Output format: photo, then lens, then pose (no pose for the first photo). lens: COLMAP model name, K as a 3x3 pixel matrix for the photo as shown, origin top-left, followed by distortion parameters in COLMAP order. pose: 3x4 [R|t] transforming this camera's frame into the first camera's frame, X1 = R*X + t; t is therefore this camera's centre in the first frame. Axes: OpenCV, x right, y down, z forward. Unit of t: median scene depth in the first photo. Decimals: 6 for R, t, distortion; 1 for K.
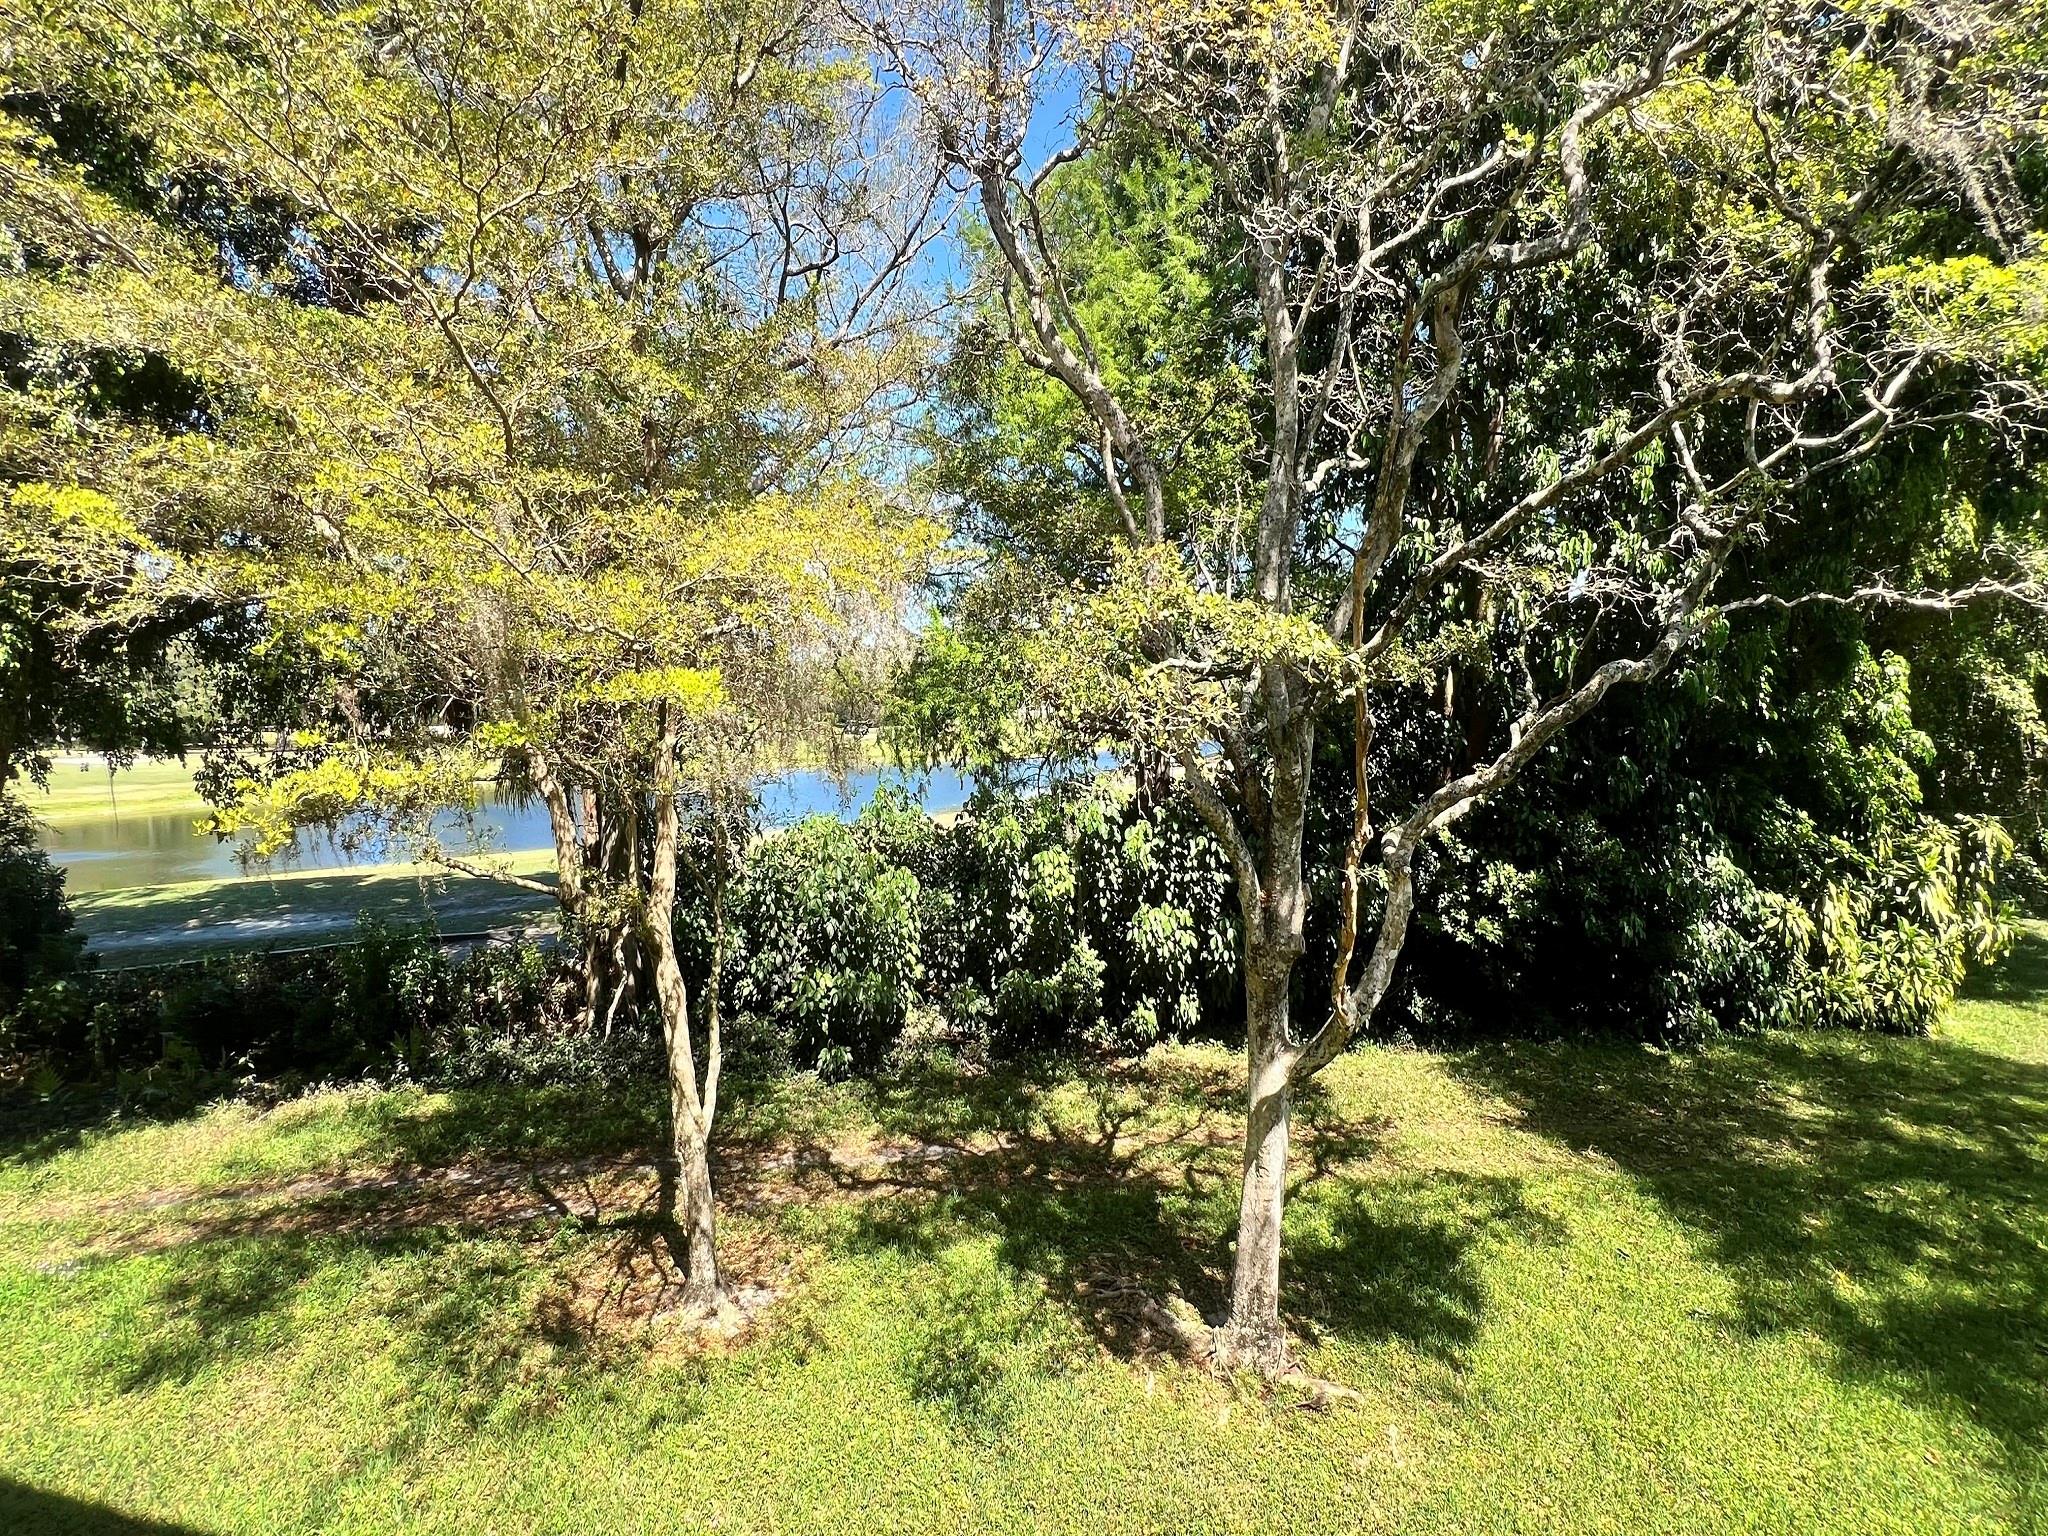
lens RADIAL K [[826.3, 0, 1027.6], [0, 826.3, 770.8], [0, 0, 1]] dist [-0.001240, -0.000785]
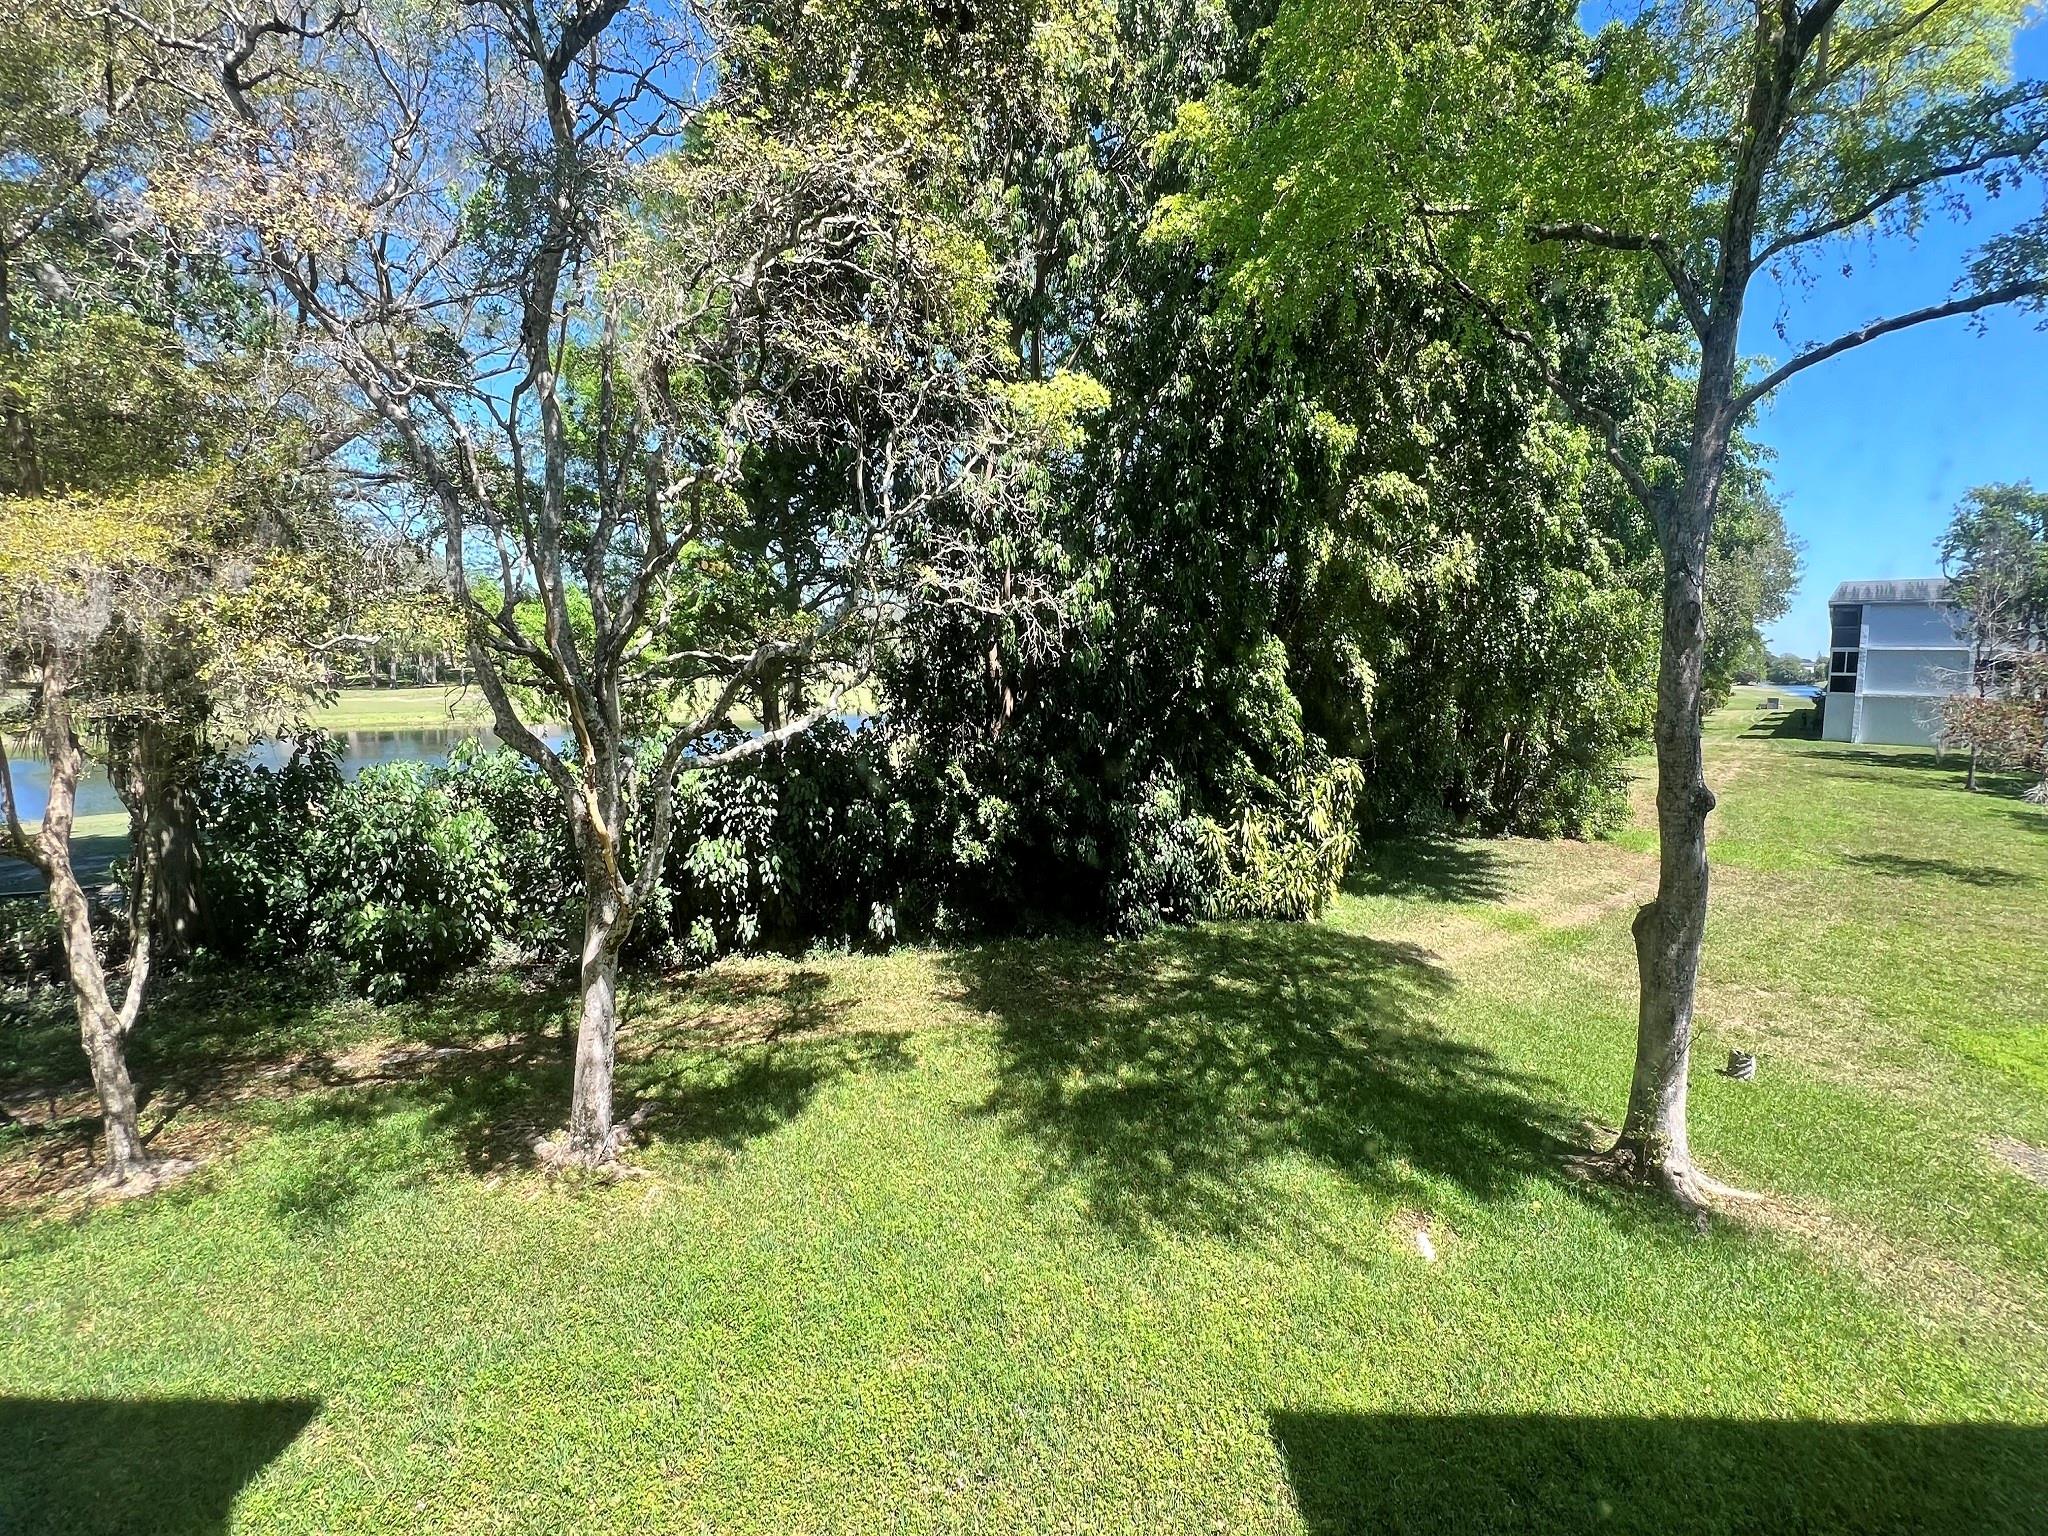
lens RADIAL K [[826.3, 0, 1021.9], [0, 826.3, 765.5], [0, 0, 1]] dist [-0.001240, -0.000785]
pose [[0.977613, -0.003020, 0.210390, 0.351755], [-0.007028, 0.998870, 0.046998, 0.007357], [-0.210294, -0.047425, 0.976487, -0.208698]]
